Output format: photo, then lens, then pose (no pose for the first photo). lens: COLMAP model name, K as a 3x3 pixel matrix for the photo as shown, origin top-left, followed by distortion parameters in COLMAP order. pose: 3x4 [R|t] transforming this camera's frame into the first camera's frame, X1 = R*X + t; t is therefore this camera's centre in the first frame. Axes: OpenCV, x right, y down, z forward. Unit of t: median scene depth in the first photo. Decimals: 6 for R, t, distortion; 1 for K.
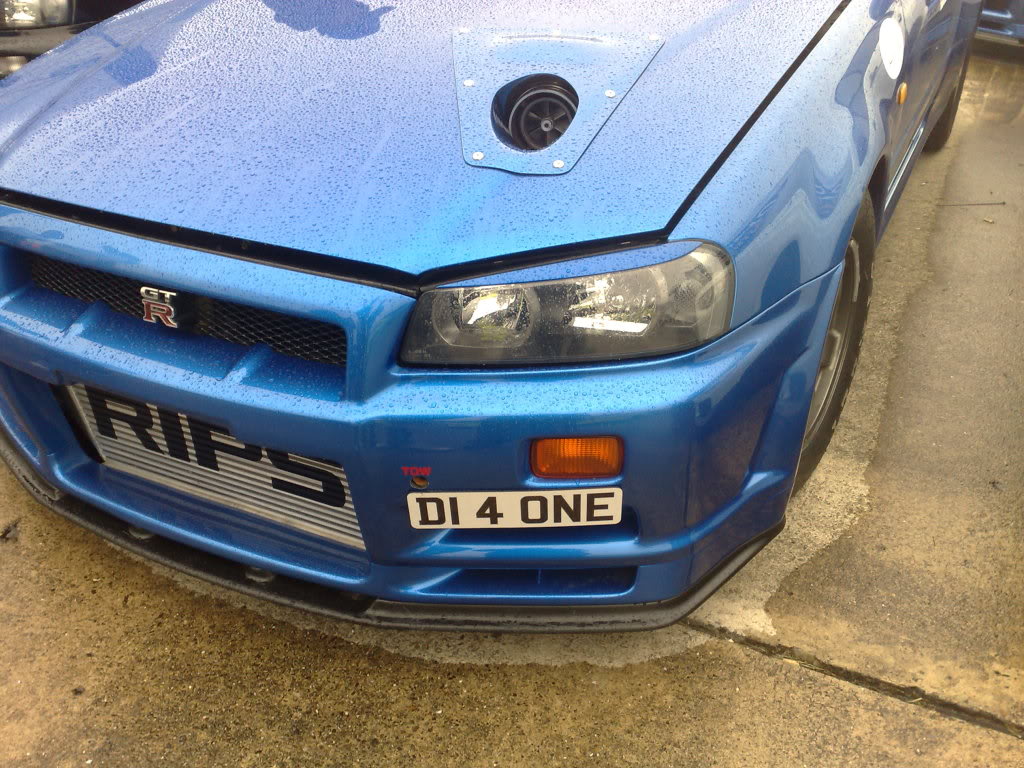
lens RADIAL K [[1010.2, 0, 509.0], [0, 1010.2, 385.4], [0, 0, 1]] dist [0.024581, 0.000000]
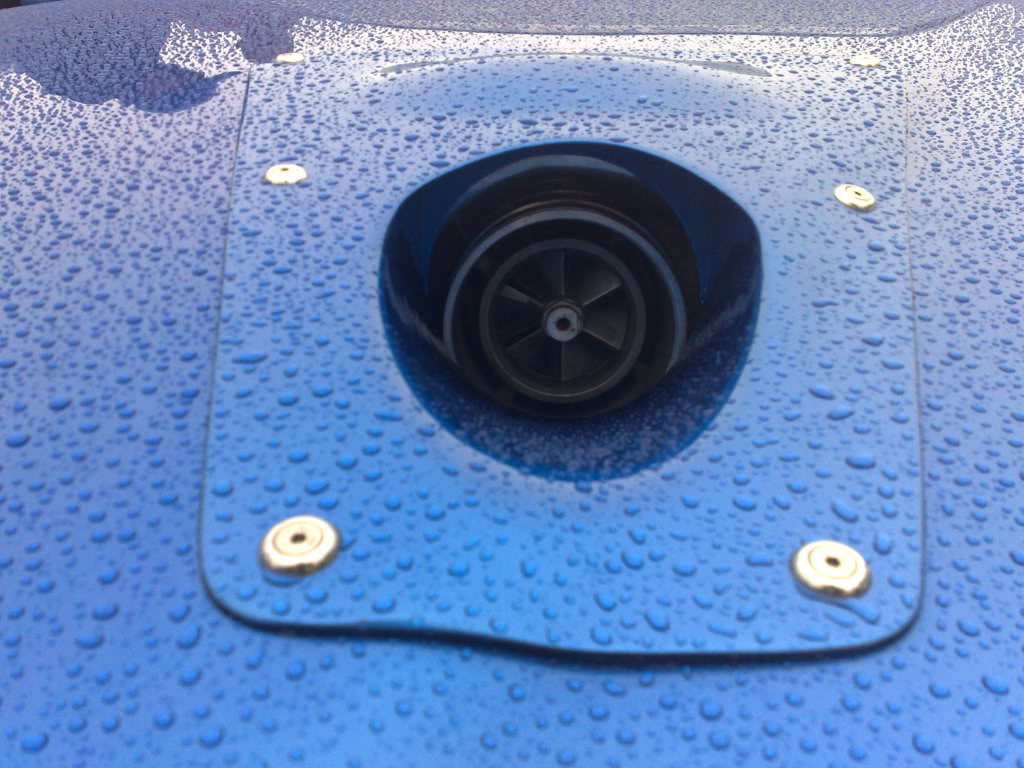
lens RADIAL K [[1010.2, 0, 513.4], [0, 1010.2, 384.2], [0, 0, 1]] dist [0.024581, 0.000000]
pose [[0.993808, -0.057625, 0.095001, -0.010384], [0.074624, 0.979629, -0.186433, -0.189143], [-0.082323, 0.192368, 0.977864, 0.728618]]
